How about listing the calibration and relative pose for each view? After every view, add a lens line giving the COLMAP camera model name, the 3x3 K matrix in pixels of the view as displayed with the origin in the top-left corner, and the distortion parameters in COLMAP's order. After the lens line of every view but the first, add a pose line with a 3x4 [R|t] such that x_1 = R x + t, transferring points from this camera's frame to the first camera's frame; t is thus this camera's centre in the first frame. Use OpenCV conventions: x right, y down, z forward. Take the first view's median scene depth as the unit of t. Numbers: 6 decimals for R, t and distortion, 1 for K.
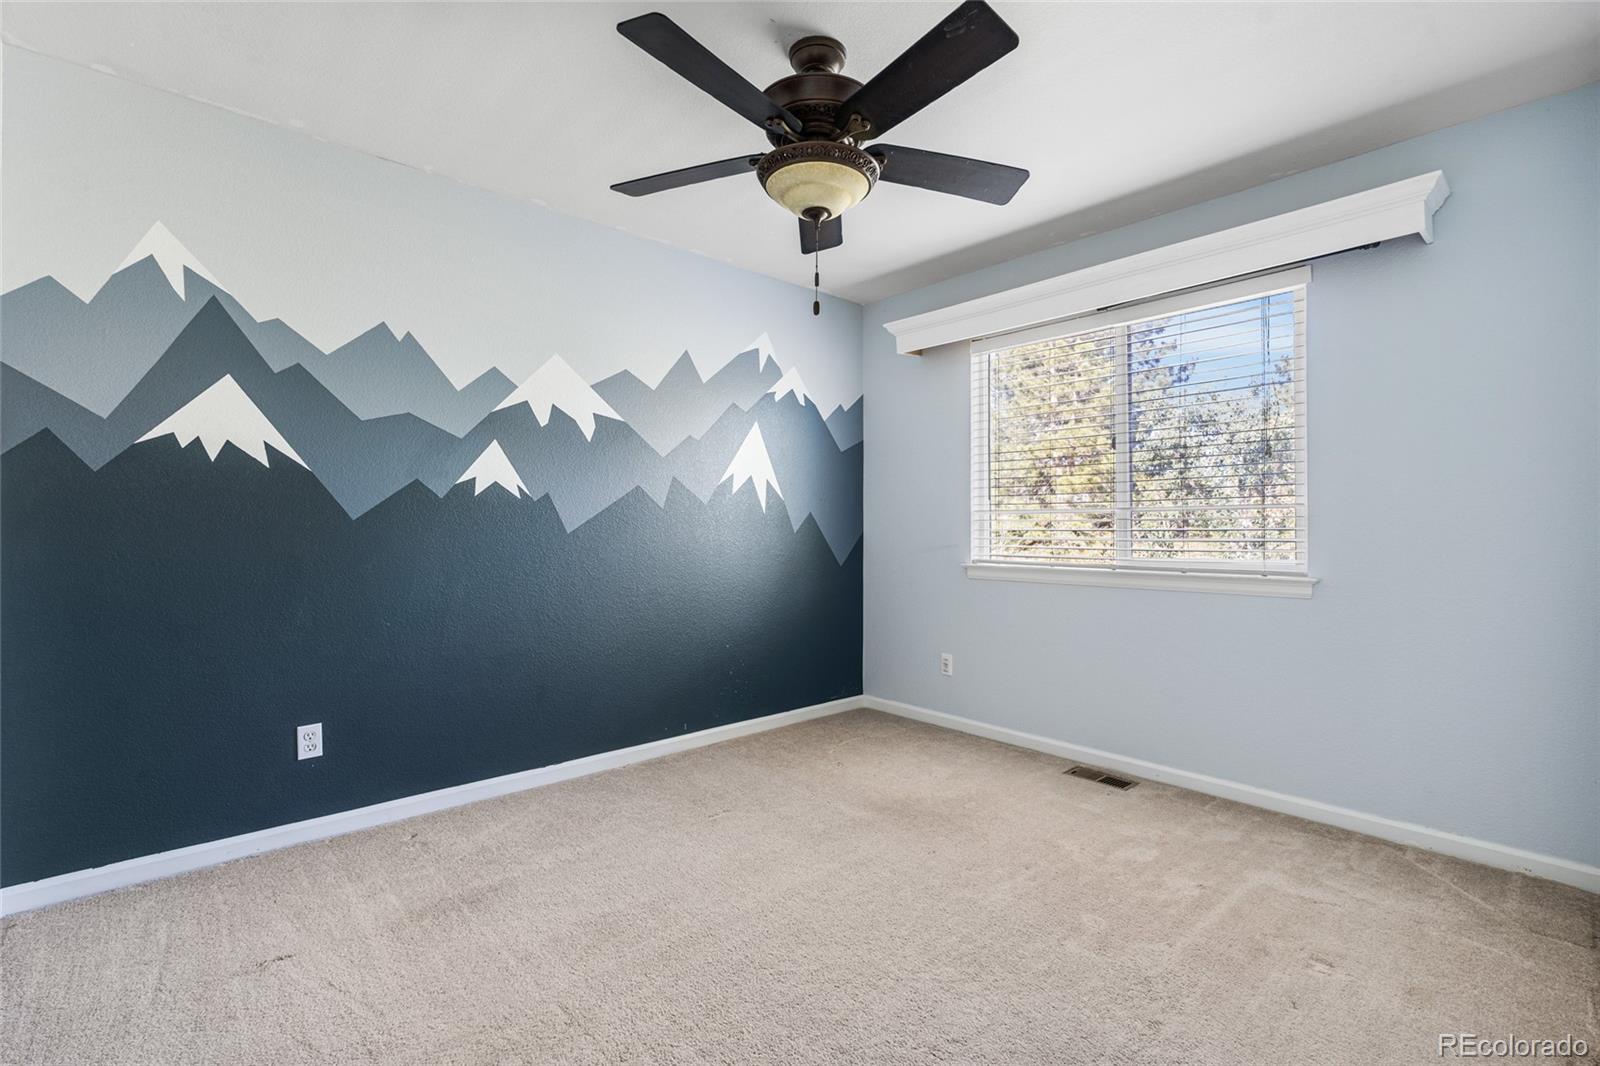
lens RADIAL K [[716.8, 0, 801.5], [0, 716.8, 530.9], [0, 0, 1]] dist [-0.002769, 0.003486]
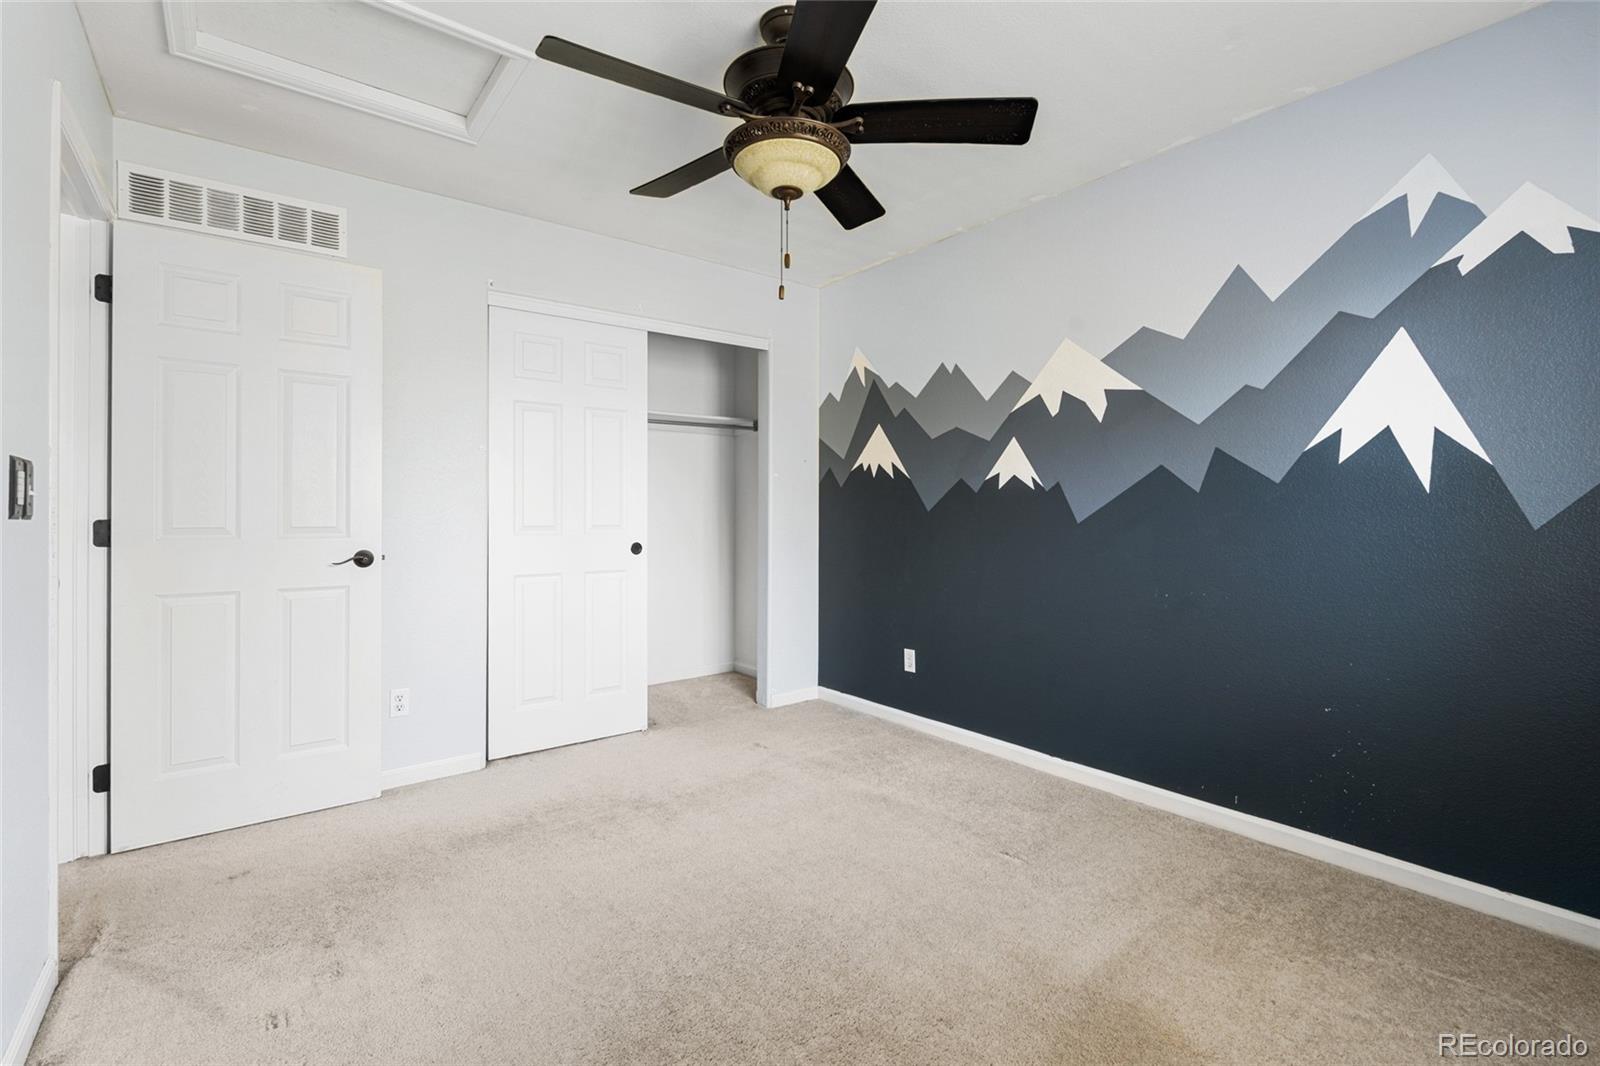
lens RADIAL K [[716.8, 0, 800.6], [0, 716.8, 522.8], [0, 0, 1]] dist [-0.002769, 0.003486]
pose [[-0.076318, 0.007269, -0.997057, 0.676604], [-0.009256, 0.999925, 0.007999, -0.001629], [0.997041, 0.009840, -0.076245, 0.736987]]
